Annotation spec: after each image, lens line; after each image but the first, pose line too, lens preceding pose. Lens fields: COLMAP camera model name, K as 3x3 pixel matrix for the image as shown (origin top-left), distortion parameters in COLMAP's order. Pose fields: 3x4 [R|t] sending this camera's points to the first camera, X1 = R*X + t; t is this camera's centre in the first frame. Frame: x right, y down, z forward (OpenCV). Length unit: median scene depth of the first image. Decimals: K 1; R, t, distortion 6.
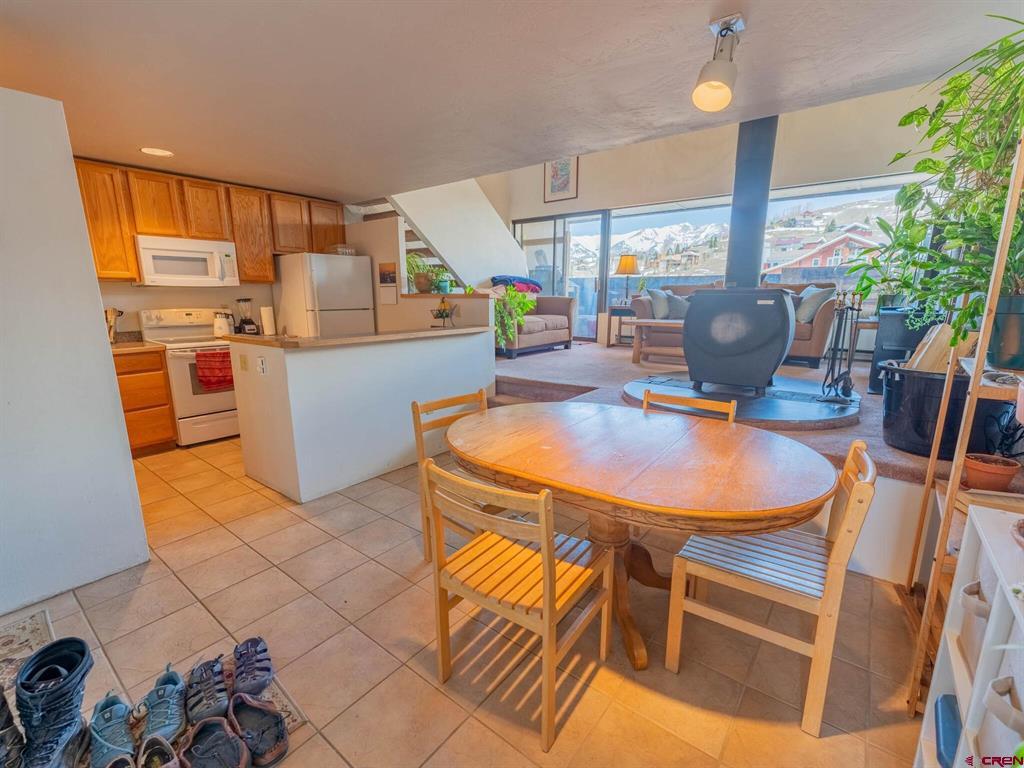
lens RADIAL K [[458.0, 0, 511.4], [0, 458.0, 391.5], [0, 0, 1]] dist [-0.003429, 0.001448]
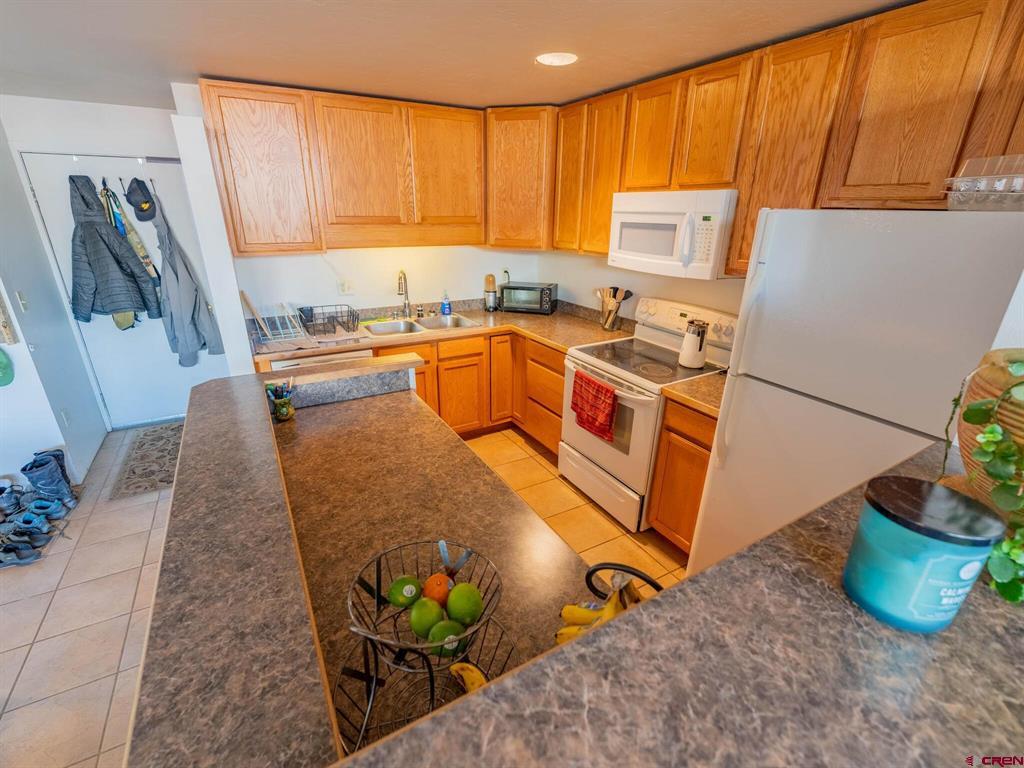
lens RADIAL K [[458.0, 0, 512.0], [0, 458.0, 393.7], [0, 0, 1]] dist [-0.003429, 0.001448]
pose [[-0.373750, 0.341800, -0.862255, -0.043649], [-0.206525, 0.875621, 0.436618, -0.299476], [0.904245, 0.341263, -0.256673, 0.986228]]
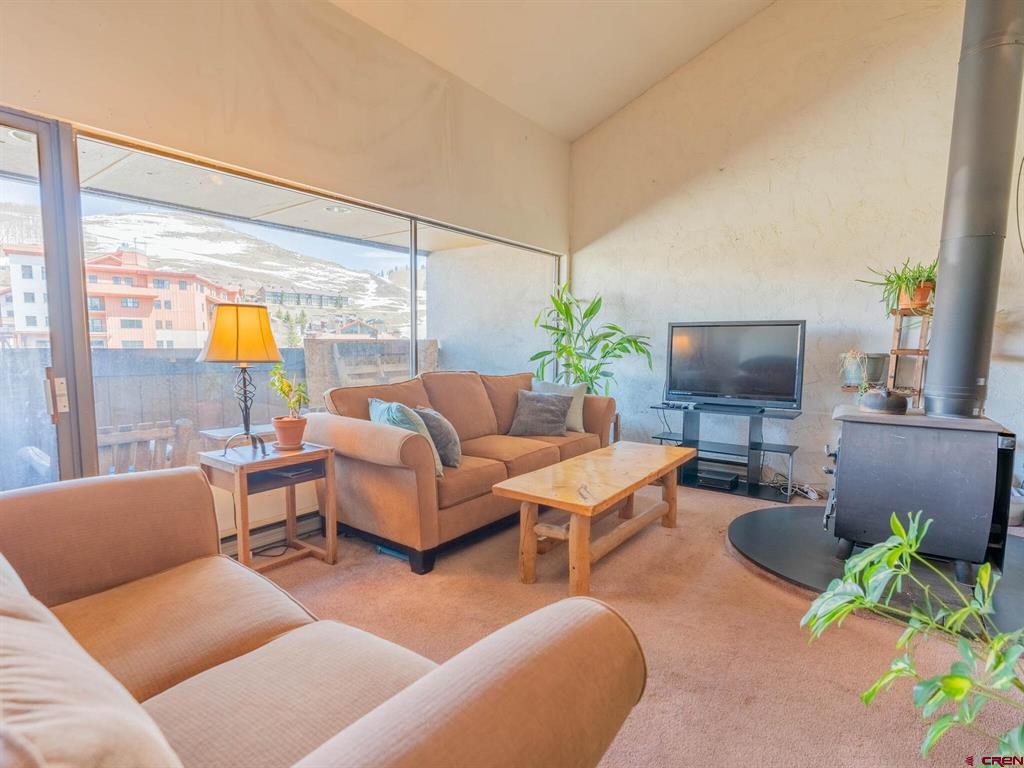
lens RADIAL K [[527.8, 0, 513.3], [0, 527.8, 394.6], [0, 0, 1]] dist [-0.001603, -0.000299]
pose [[-0.012451, -0.097430, 0.995164, -0.203145], [0.204267, 0.974006, 0.097915, -0.352669], [-0.978836, 0.204498, 0.007775, 1.235729]]
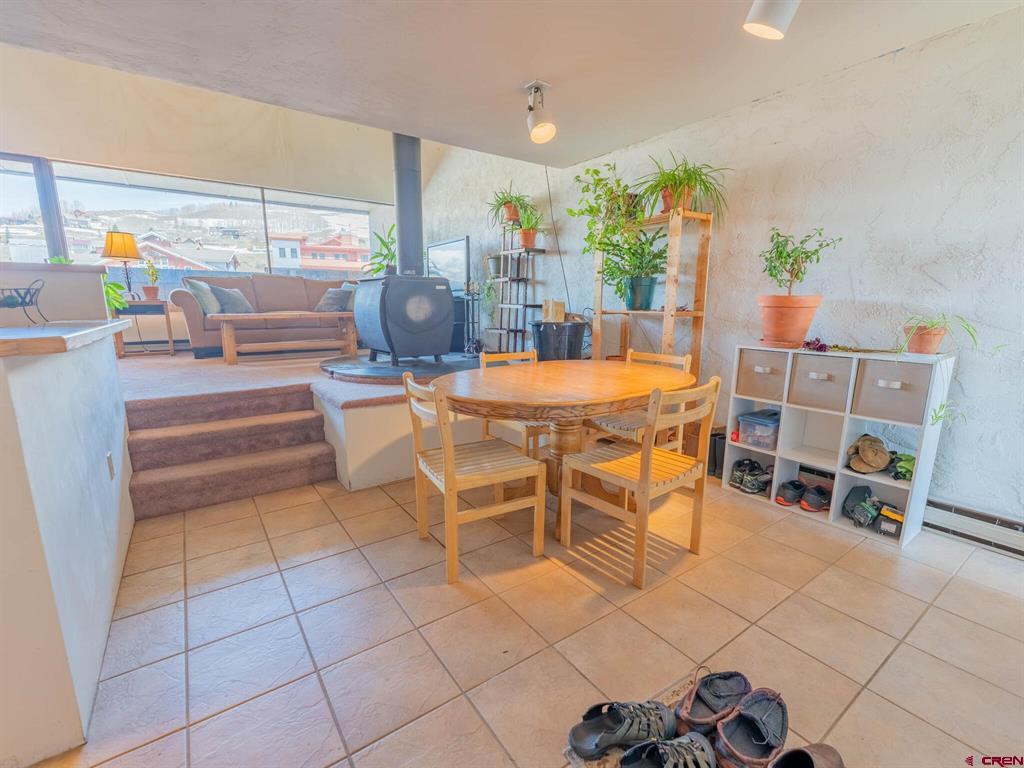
lens RADIAL K [[458.0, 0, 513.9], [0, 458.0, 392.0], [0, 0, 1]] dist [-0.003429, 0.001448]
pose [[0.285789, -0.179257, 0.941377, -0.457801], [0.199280, 0.971990, 0.124588, -0.020549], [-0.937343, 0.151992, 0.313507, 0.319247]]
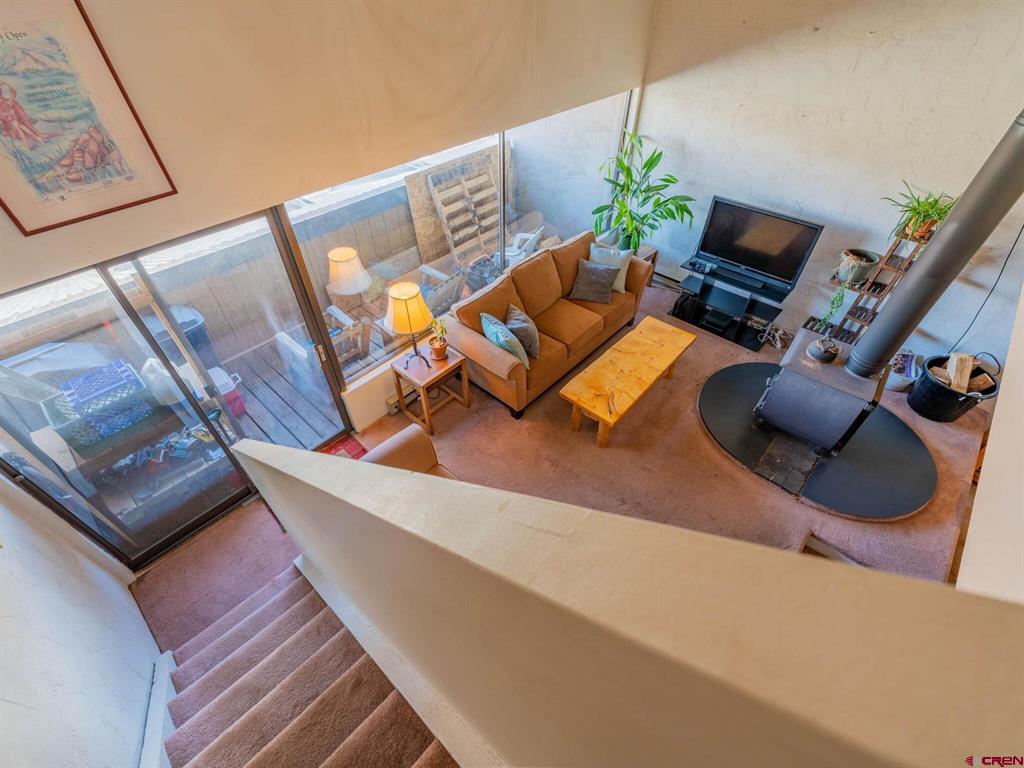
lens RADIAL K [[458.0, 0, 511.9], [0, 458.0, 396.9], [0, 0, 1]] dist [-0.003429, 0.001448]
pose [[0.089782, -0.705662, 0.702837, -0.269680], [0.210224, 0.703215, 0.679187, -0.812038], [-0.973522, 0.086774, 0.211483, 1.186868]]
